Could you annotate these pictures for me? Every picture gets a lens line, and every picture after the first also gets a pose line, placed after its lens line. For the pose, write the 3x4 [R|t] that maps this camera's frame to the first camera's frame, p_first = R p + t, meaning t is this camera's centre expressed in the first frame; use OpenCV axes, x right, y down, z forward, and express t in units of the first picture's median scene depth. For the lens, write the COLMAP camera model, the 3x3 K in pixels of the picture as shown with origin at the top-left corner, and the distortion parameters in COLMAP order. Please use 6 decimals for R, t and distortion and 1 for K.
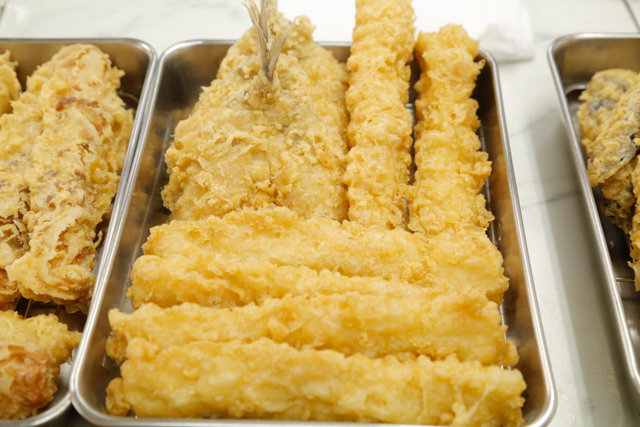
lens RADIAL K [[913.0, 0, 320.1], [0, 913.0, 209.9], [0, 0, 1]] dist [0.037075, 0.000000]
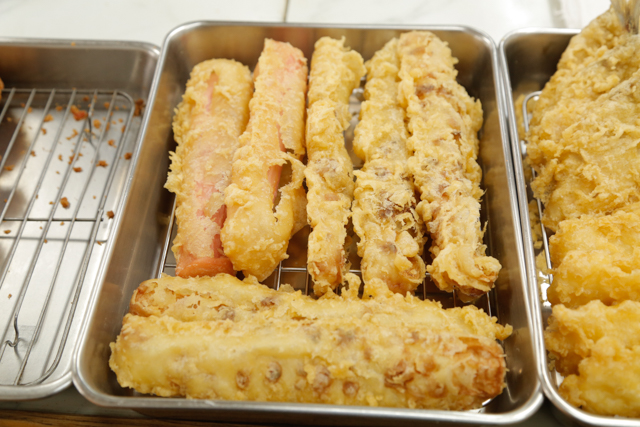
lens RADIAL K [[879.9, 0, 319.8], [0, 879.9, 216.1], [0, 0, 1]] dist [-0.010494, 0.000000]
pose [[0.998373, 0.029795, -0.048611, -0.370529], [-0.028008, 0.998922, 0.037021, -0.013232], [0.049662, -0.035599, 0.998131, 0.031591]]
